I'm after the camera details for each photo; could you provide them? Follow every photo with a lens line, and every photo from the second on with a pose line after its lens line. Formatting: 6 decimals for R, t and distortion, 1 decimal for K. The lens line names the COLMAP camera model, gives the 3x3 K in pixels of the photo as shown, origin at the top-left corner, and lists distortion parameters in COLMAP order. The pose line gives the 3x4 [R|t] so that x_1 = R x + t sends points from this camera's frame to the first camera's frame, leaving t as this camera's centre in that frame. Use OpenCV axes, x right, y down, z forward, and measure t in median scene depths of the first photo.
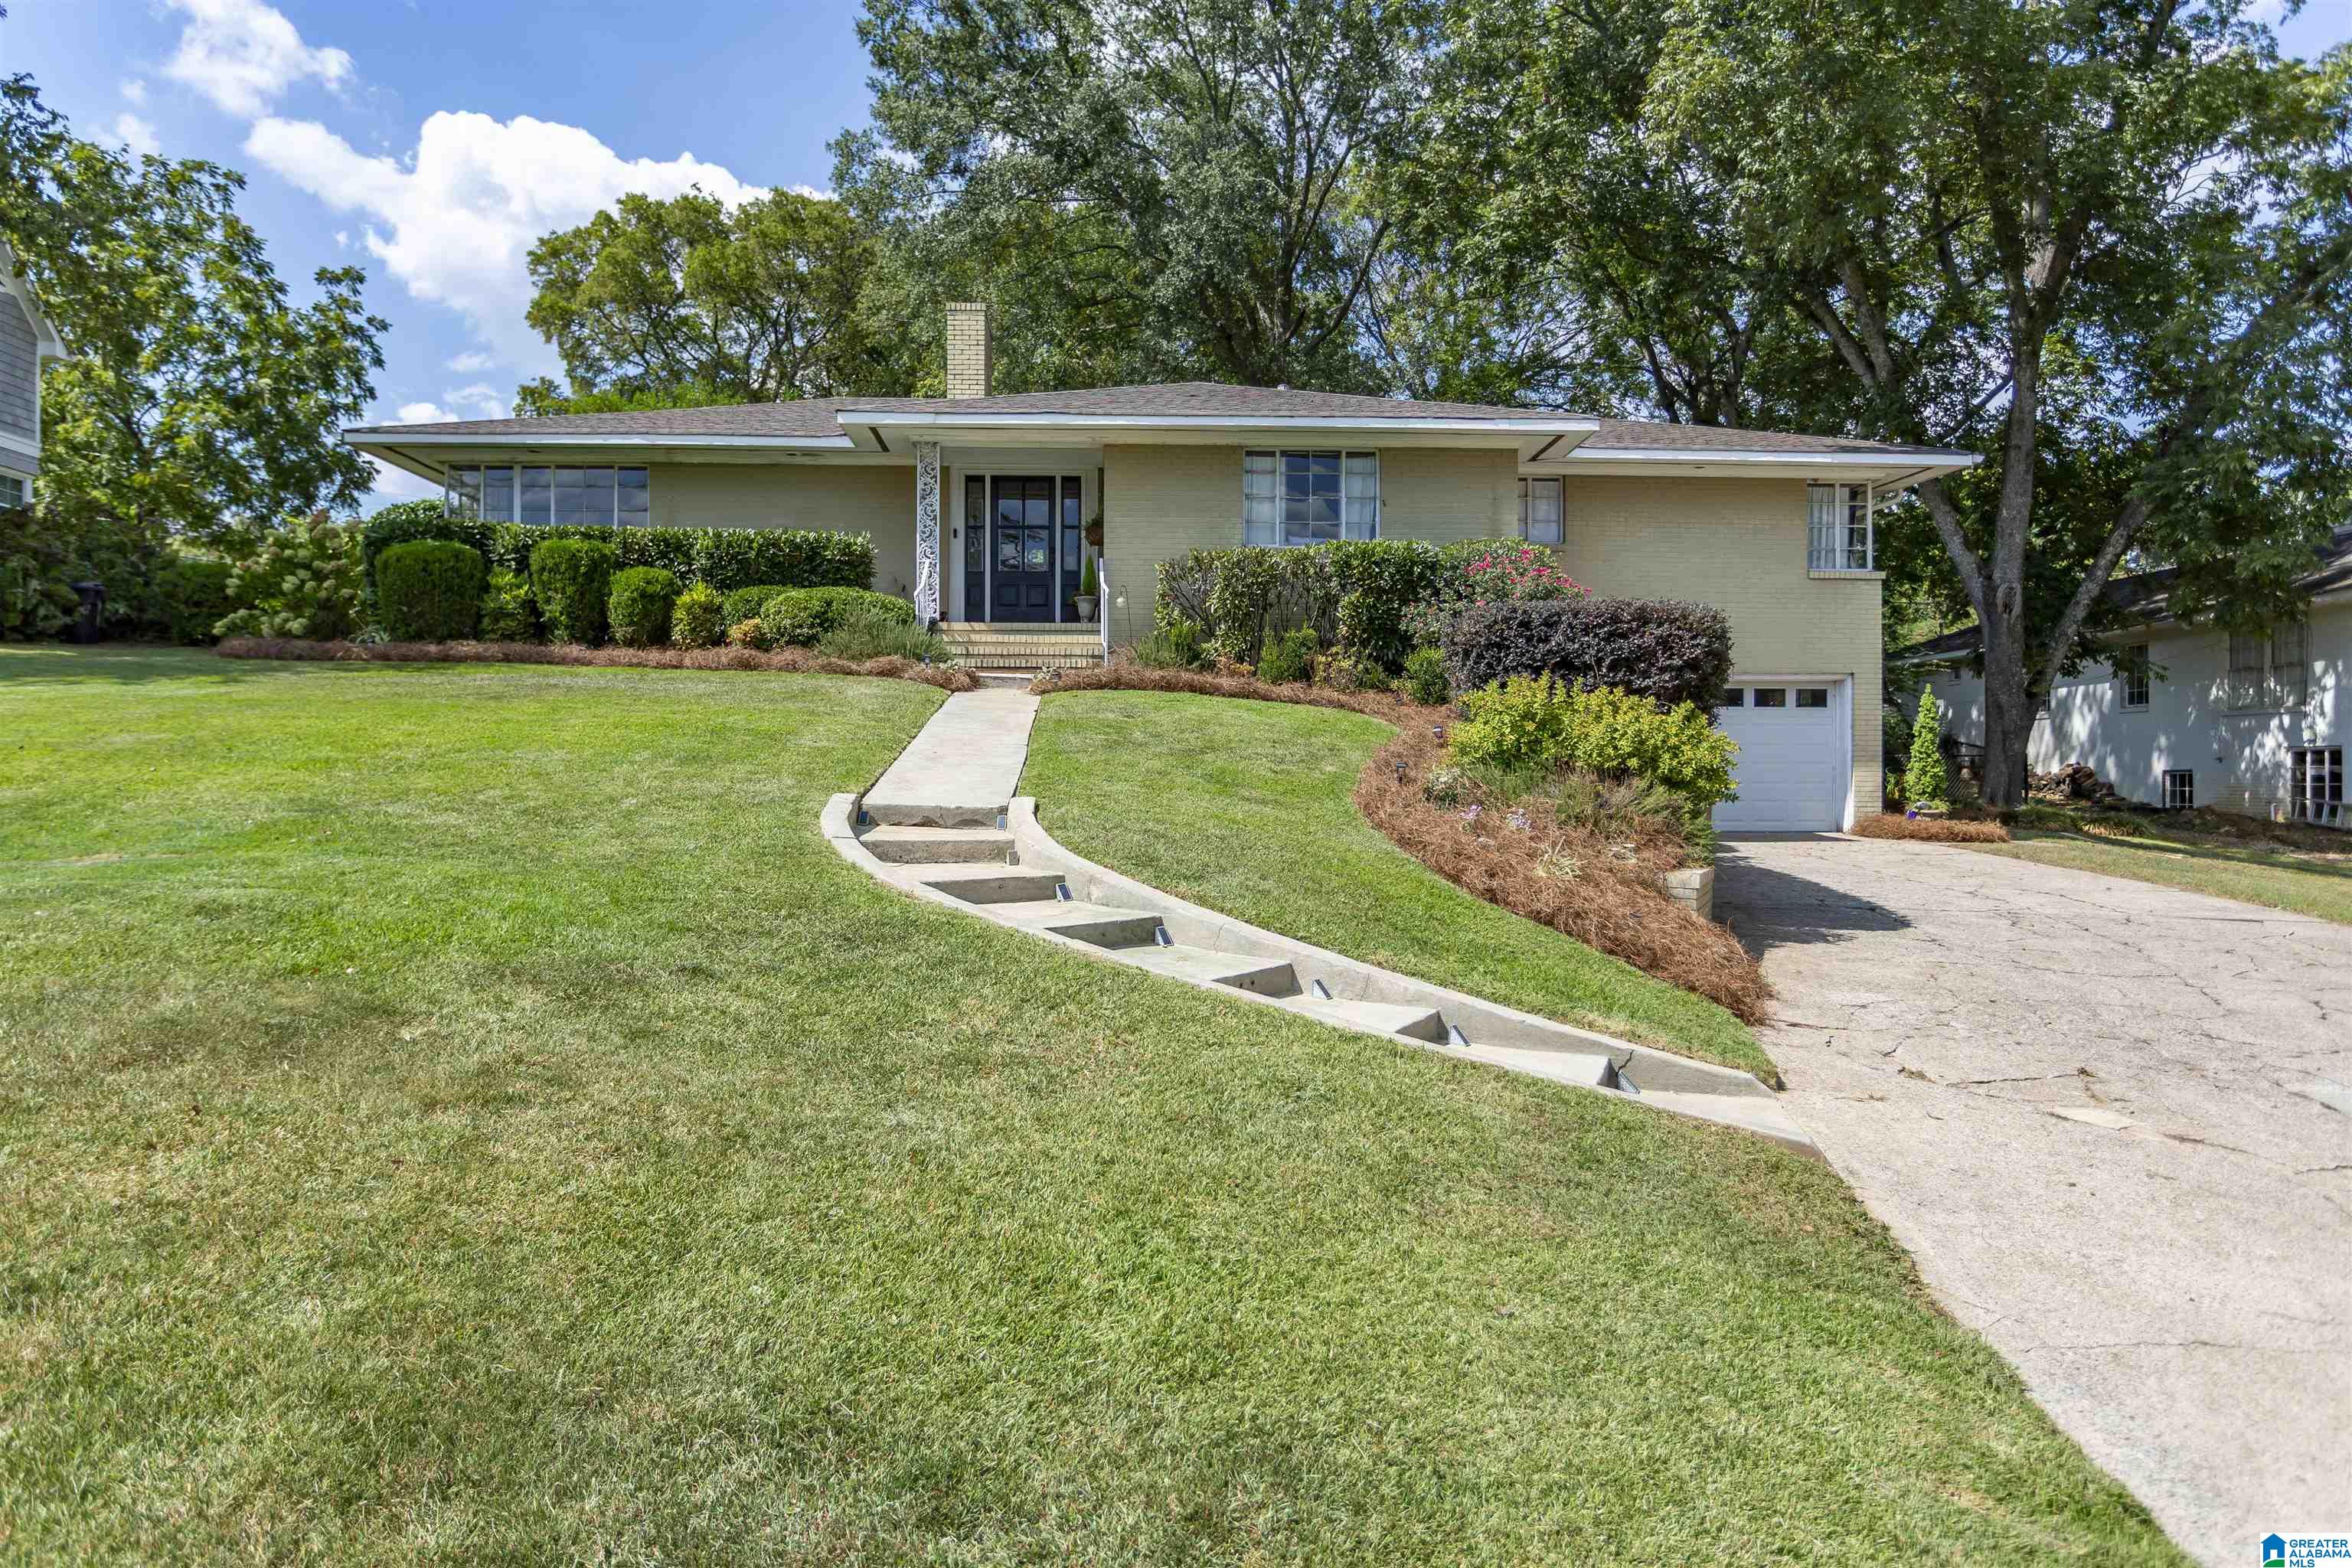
lens RADIAL K [[1637.9, 0, 1168.9], [0, 1637.9, 782.0], [0, 0, 1]] dist [0.008168, 0.006274]
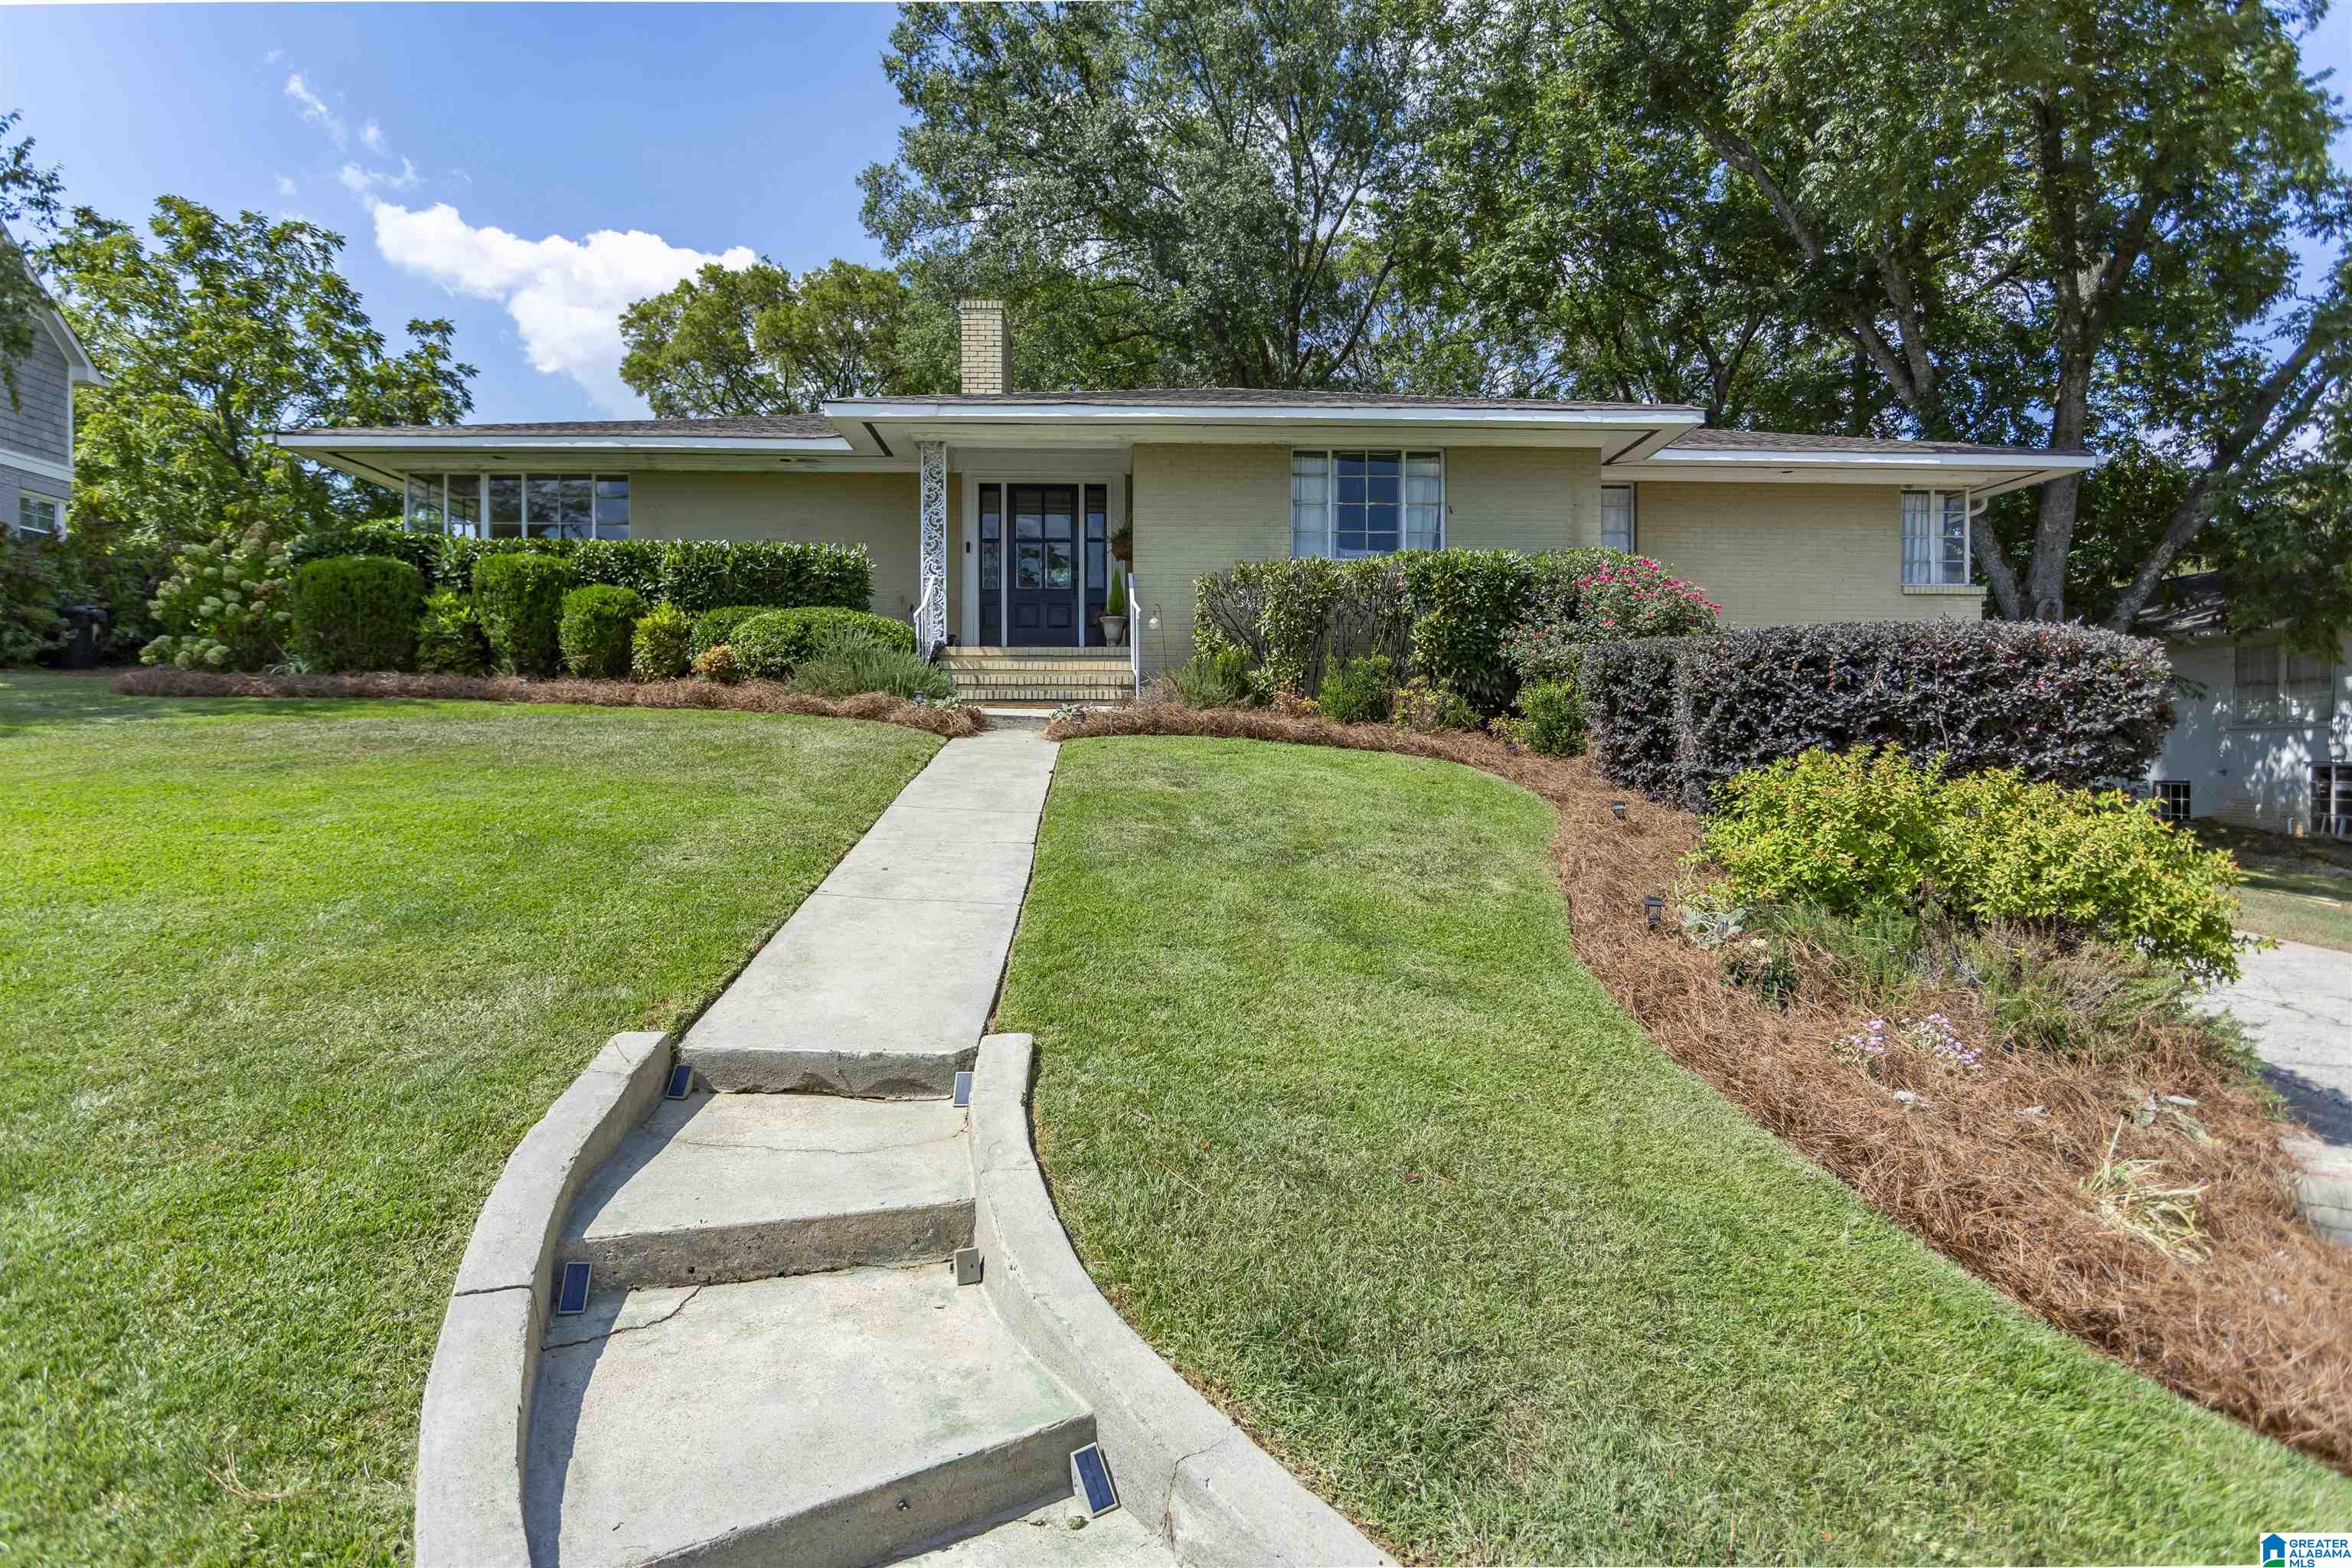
lens RADIAL K [[1344.0, 0, 1185.9], [0, 1344.0, 788.4], [0, 0, 1]] dist [0.007783, -0.000265]
pose [[0.999960, -0.004789, 0.007619, -0.016069], [0.004665, 0.999858, 0.016210, -0.029873], [-0.007695, -0.016174, 0.999840, 0.251605]]
